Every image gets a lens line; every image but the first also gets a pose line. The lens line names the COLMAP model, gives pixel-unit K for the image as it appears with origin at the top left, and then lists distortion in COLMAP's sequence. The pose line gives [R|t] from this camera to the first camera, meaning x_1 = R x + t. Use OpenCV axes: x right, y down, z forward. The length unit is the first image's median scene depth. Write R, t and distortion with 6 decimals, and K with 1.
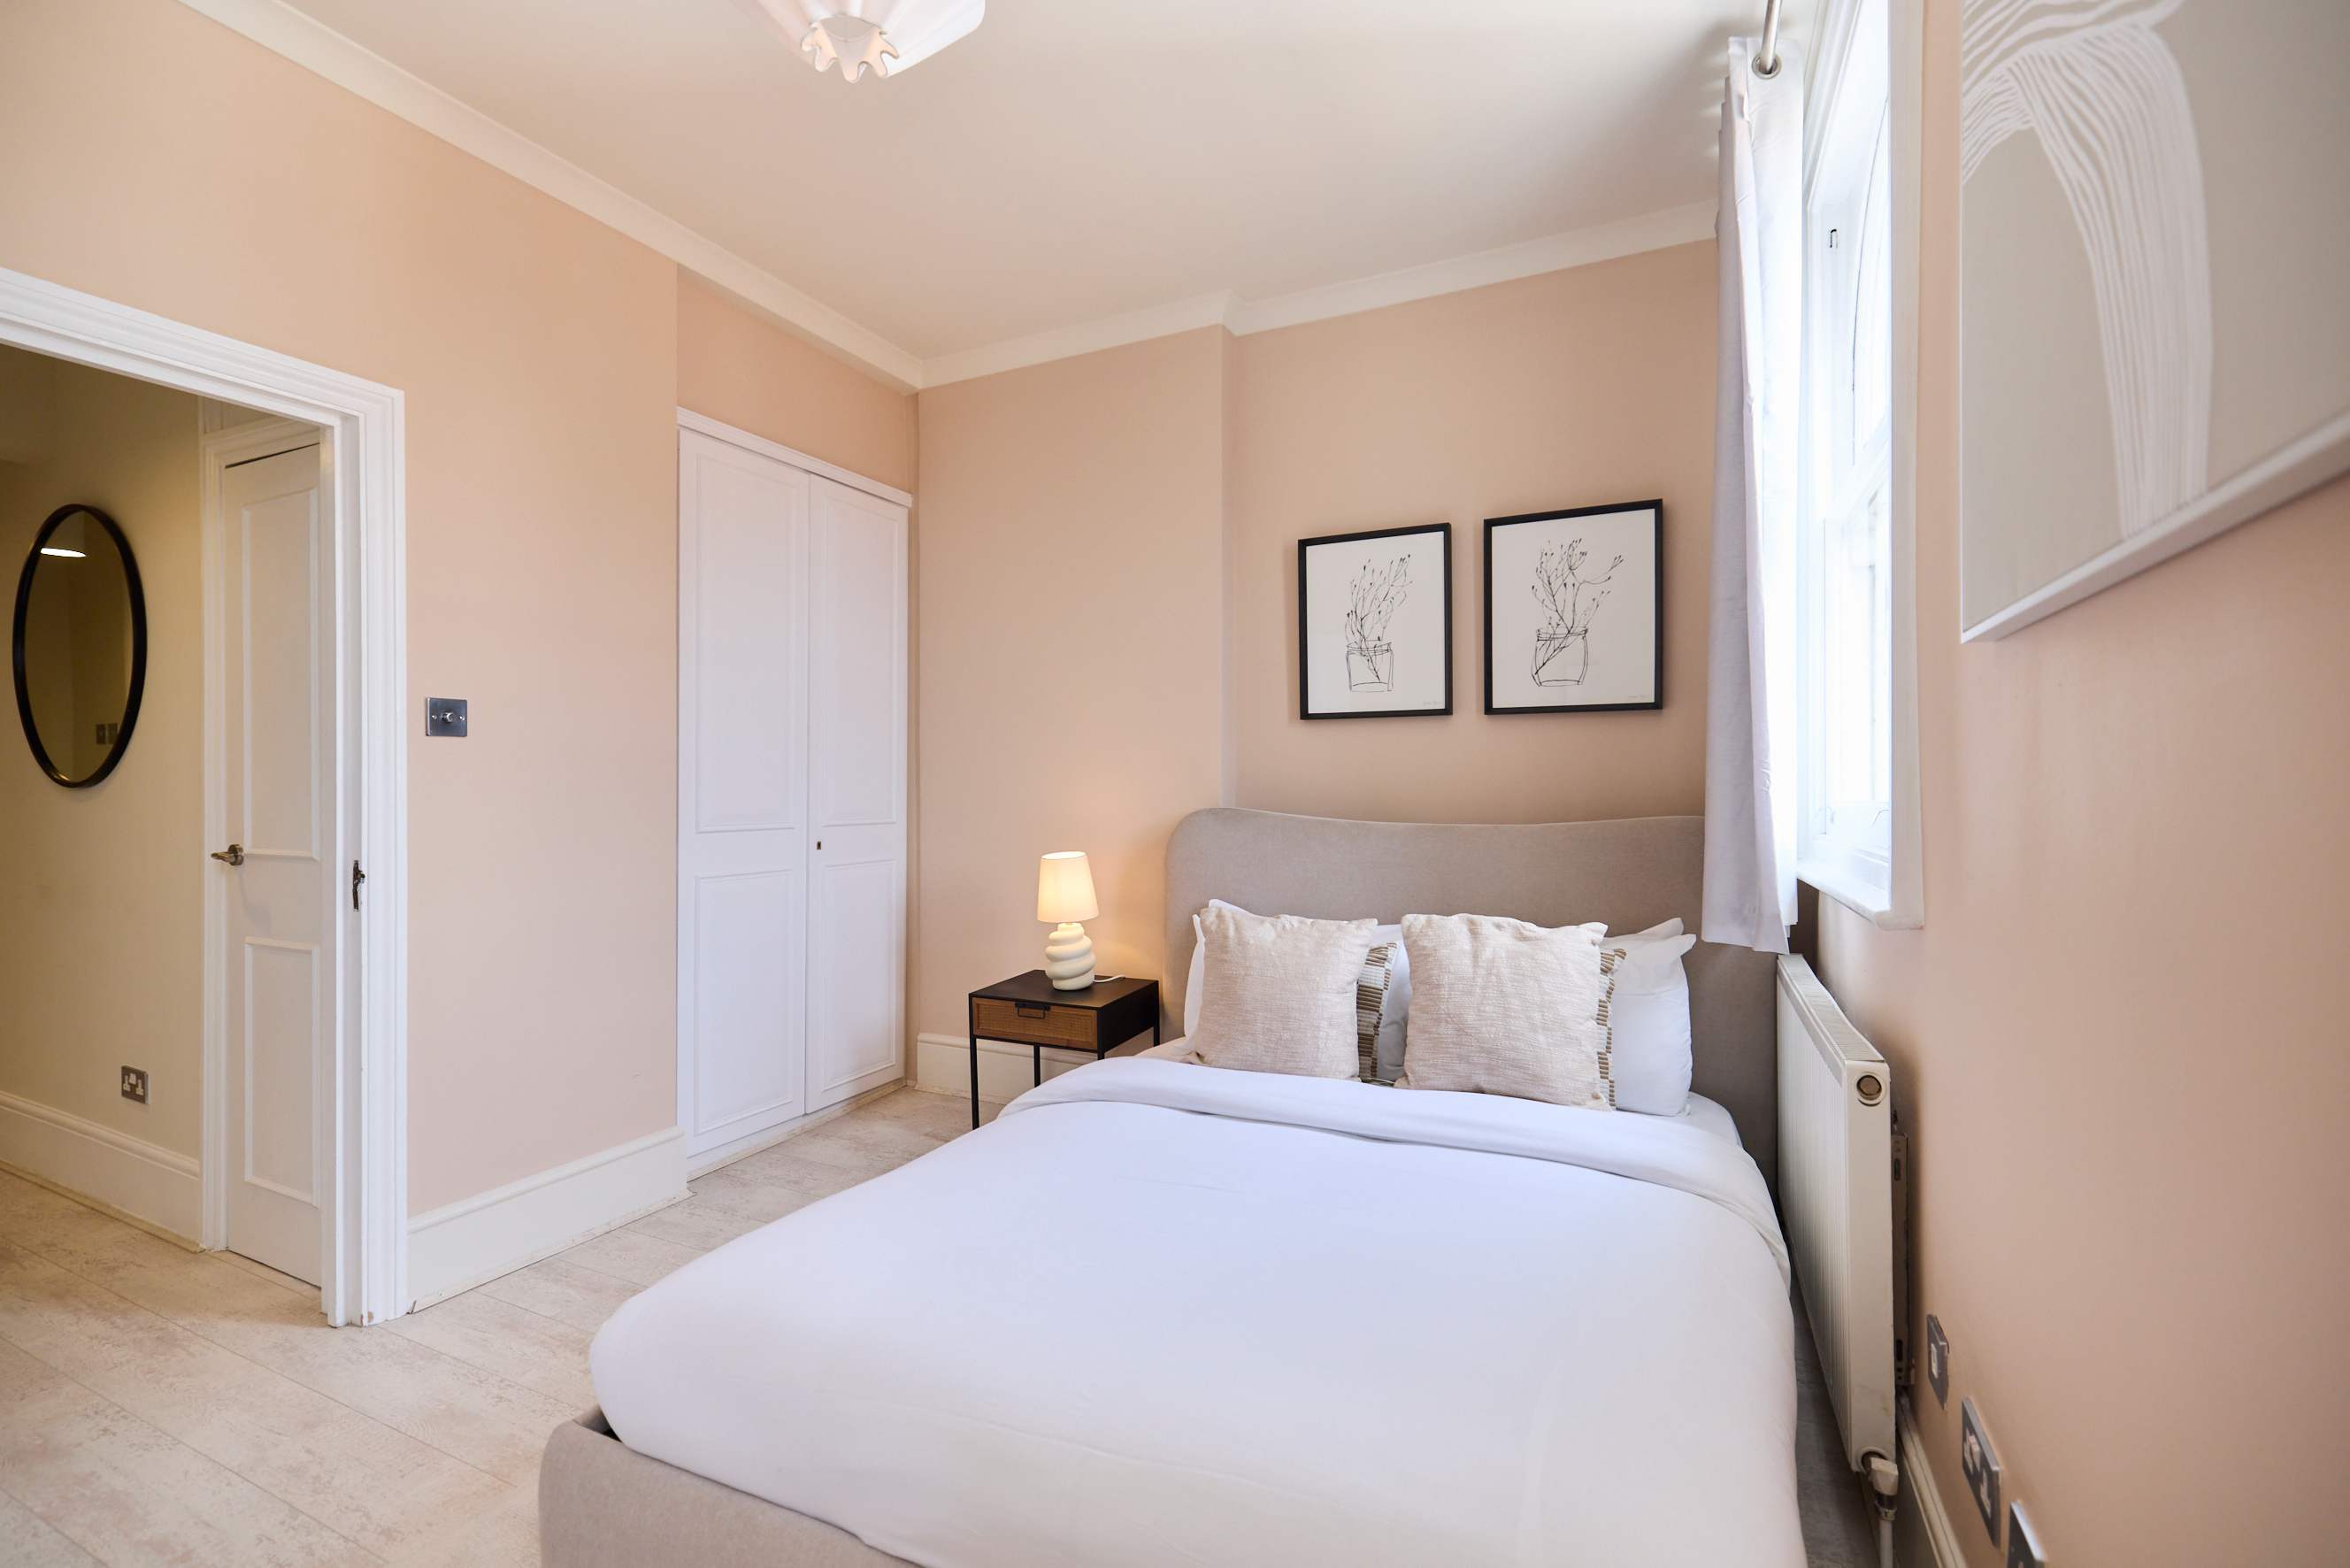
lens RADIAL K [[1023.1, 0, 1170.7], [0, 1023.1, 789.5], [0, 0, 1]] dist [0.005776, -0.000703]
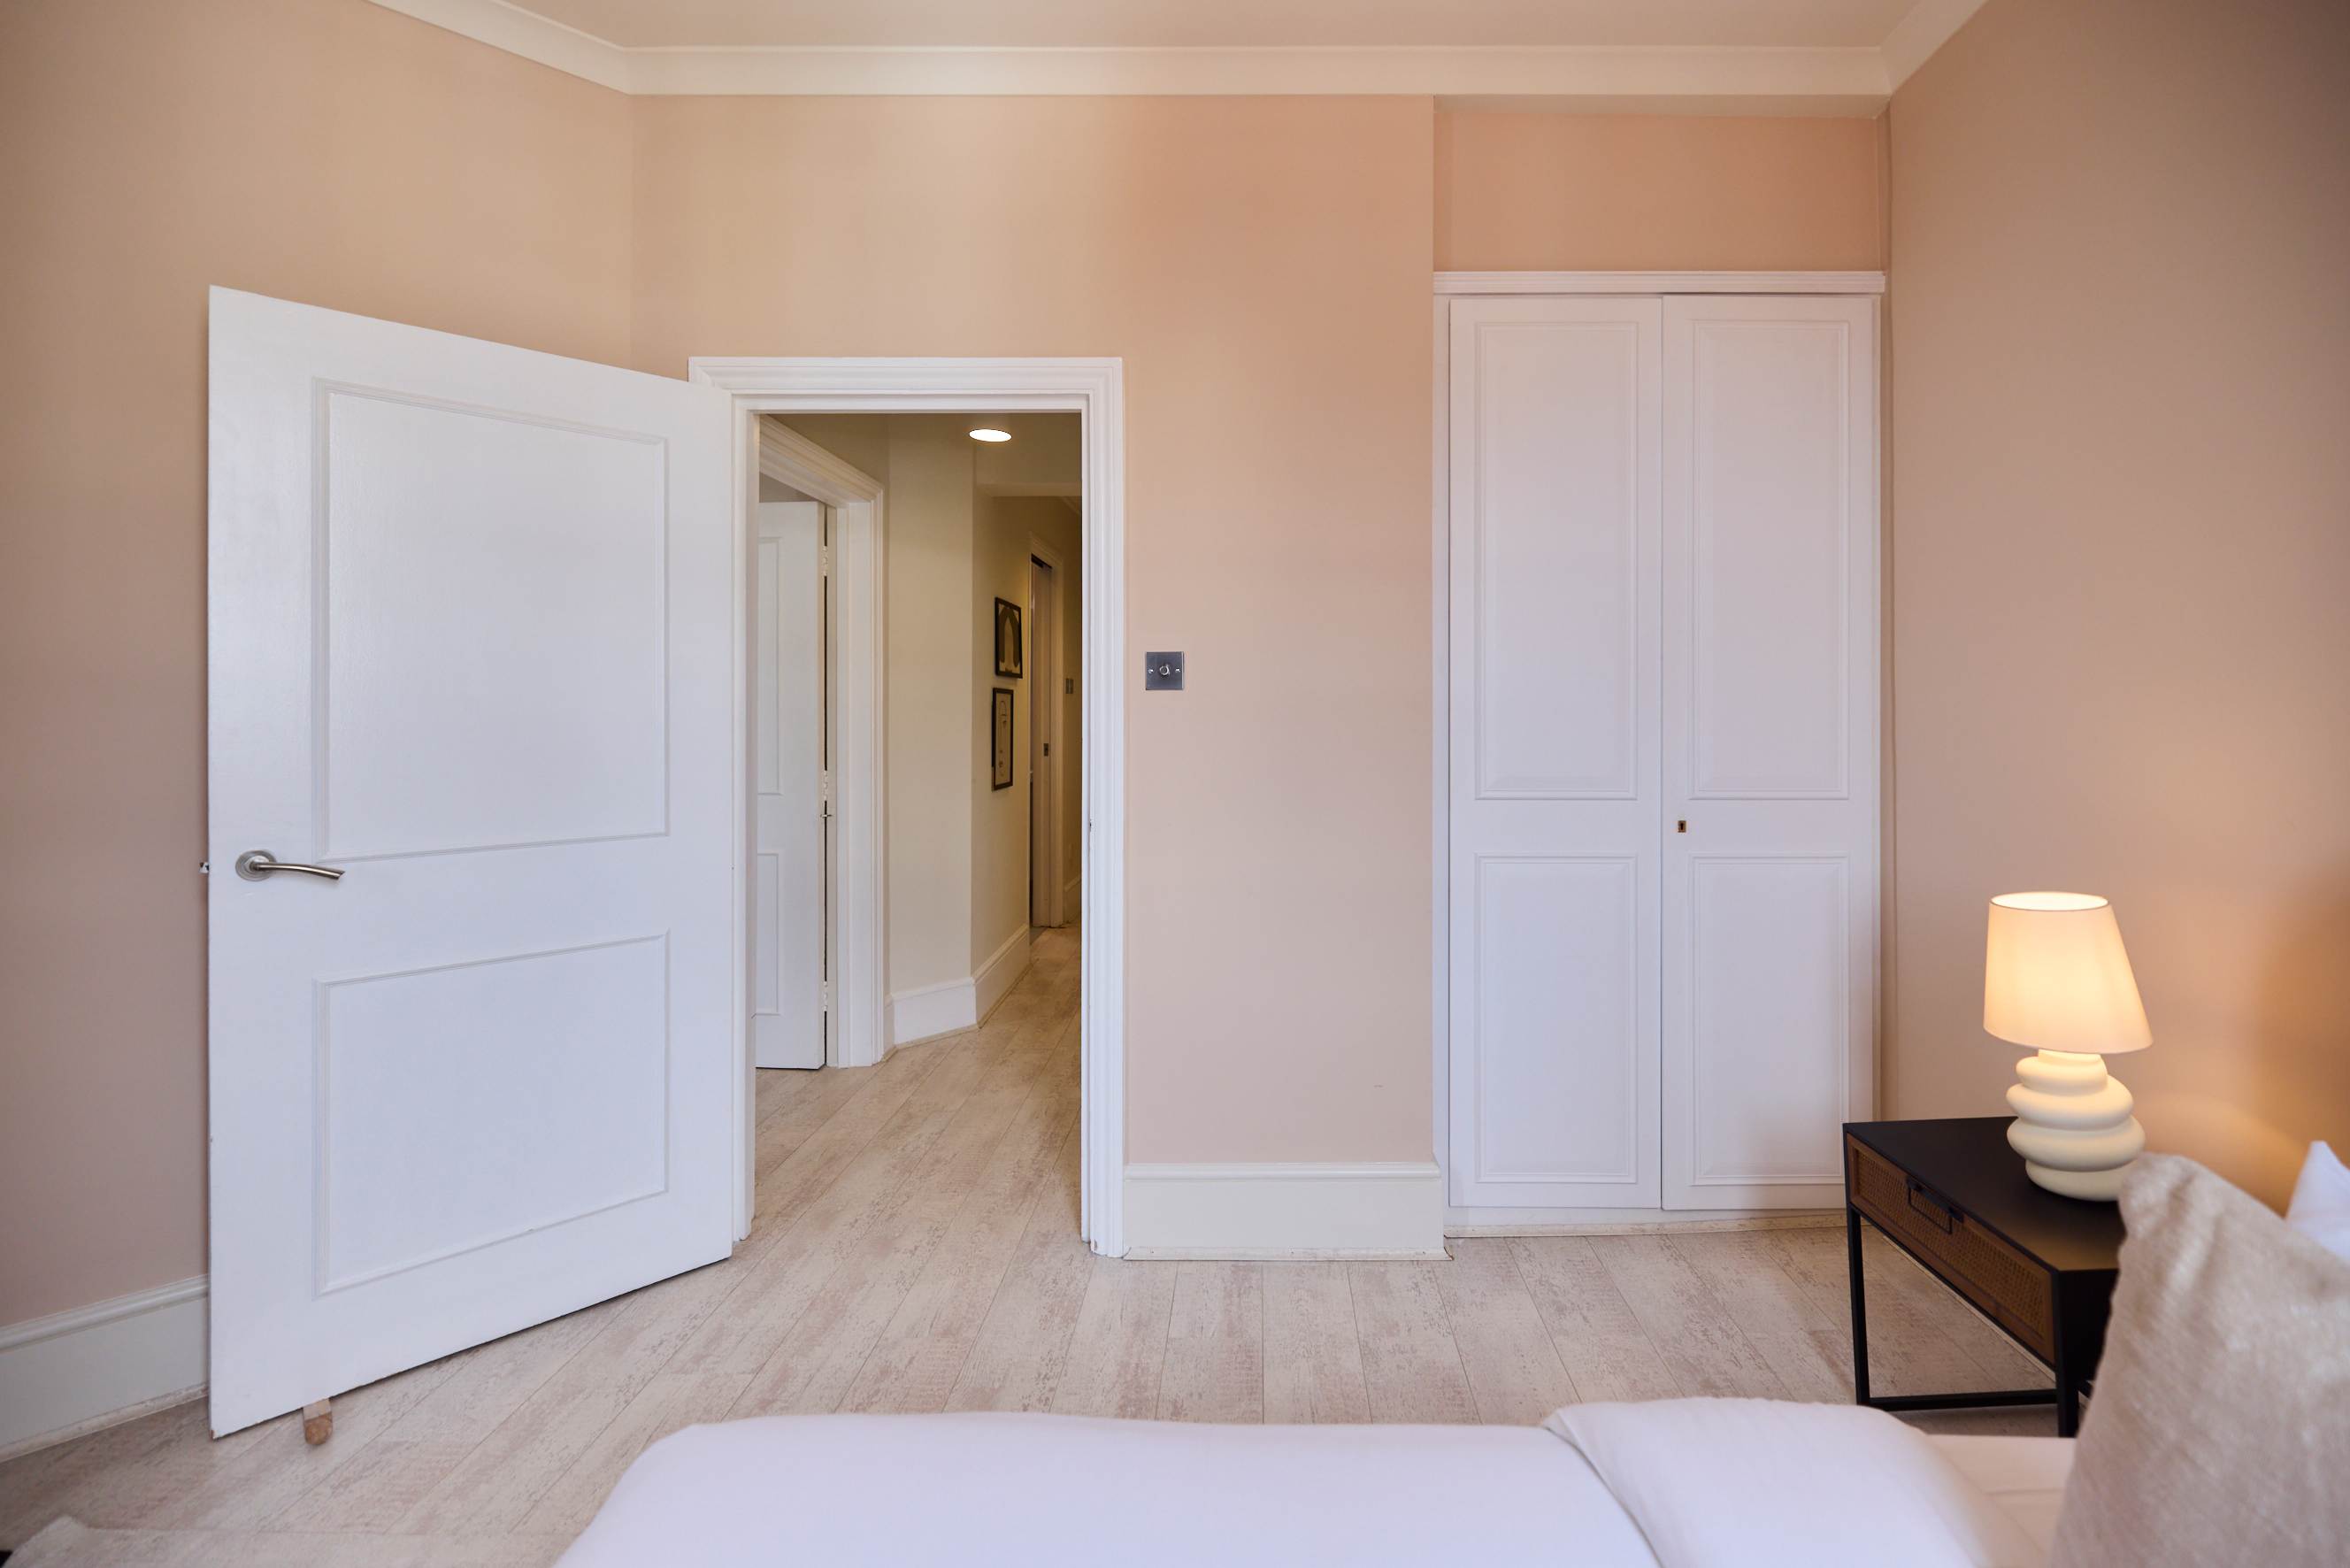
lens RADIAL K [[1023.1, 0, 1232.9], [0, 1023.1, 711.0], [0, 0, 1]] dist [0.005776, -0.000703]
pose [[0.441985, -0.006082, -0.897002, 0.167910], [-0.006513, 0.999929, -0.009989, -0.017347], [0.896999, 0.010257, 0.441914, 0.488715]]
